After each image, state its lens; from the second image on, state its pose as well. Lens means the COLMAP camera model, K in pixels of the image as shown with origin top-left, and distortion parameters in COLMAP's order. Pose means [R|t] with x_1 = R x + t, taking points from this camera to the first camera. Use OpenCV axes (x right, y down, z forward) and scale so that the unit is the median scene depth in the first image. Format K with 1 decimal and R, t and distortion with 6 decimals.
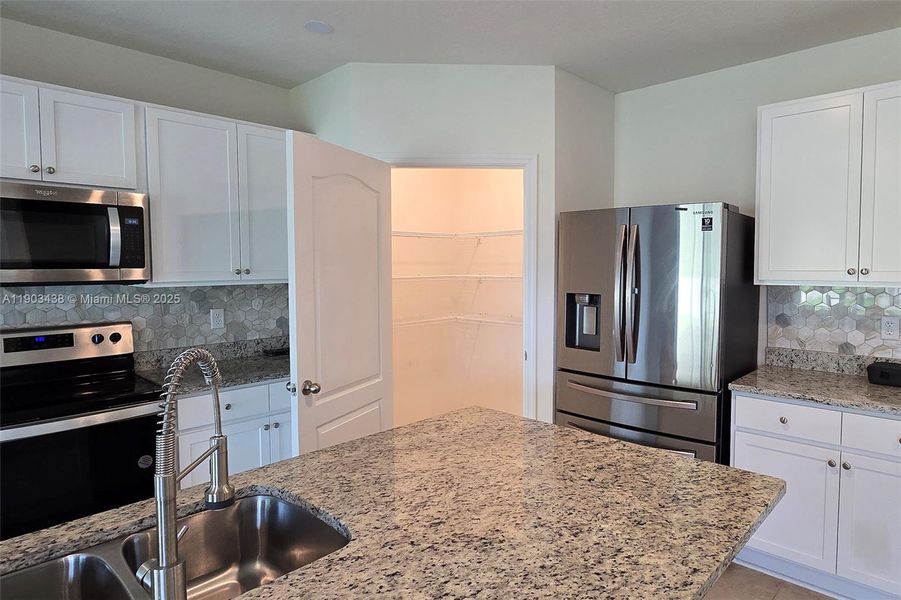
lens RADIAL K [[533.3, 0, 496.5], [0, 533.3, 290.7], [0, 0, 1]] dist [-0.008387, 0.000189]
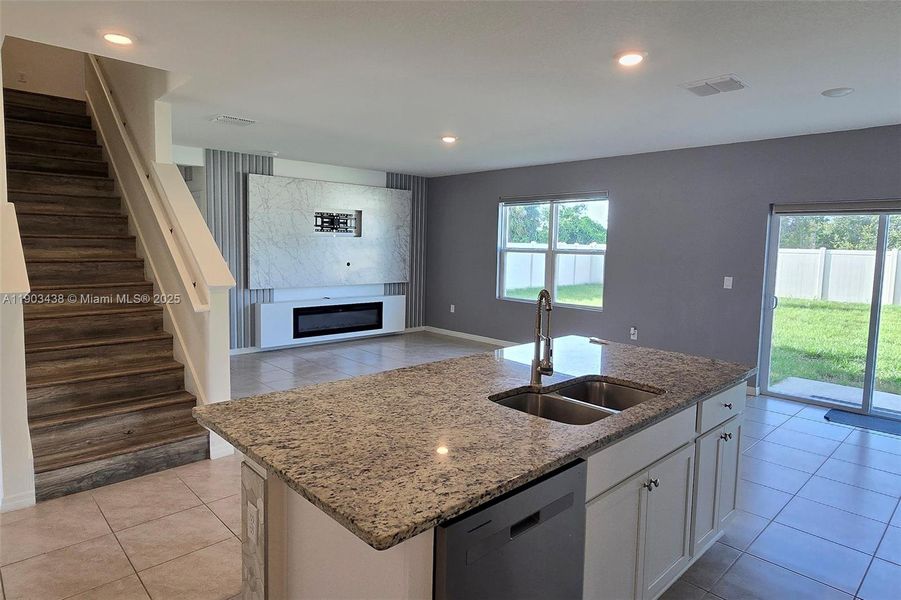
lens RADIAL K [[533.3, 0, 448.5], [0, 533.3, 291.0], [0, 0, 1]] dist [-0.008387, 0.000189]
pose [[-0.996533, -0.023295, 0.079867, -0.126108], [-0.011737, 0.989764, 0.142233, -0.083588], [-0.082362, 0.140803, -0.986606, 1.293233]]
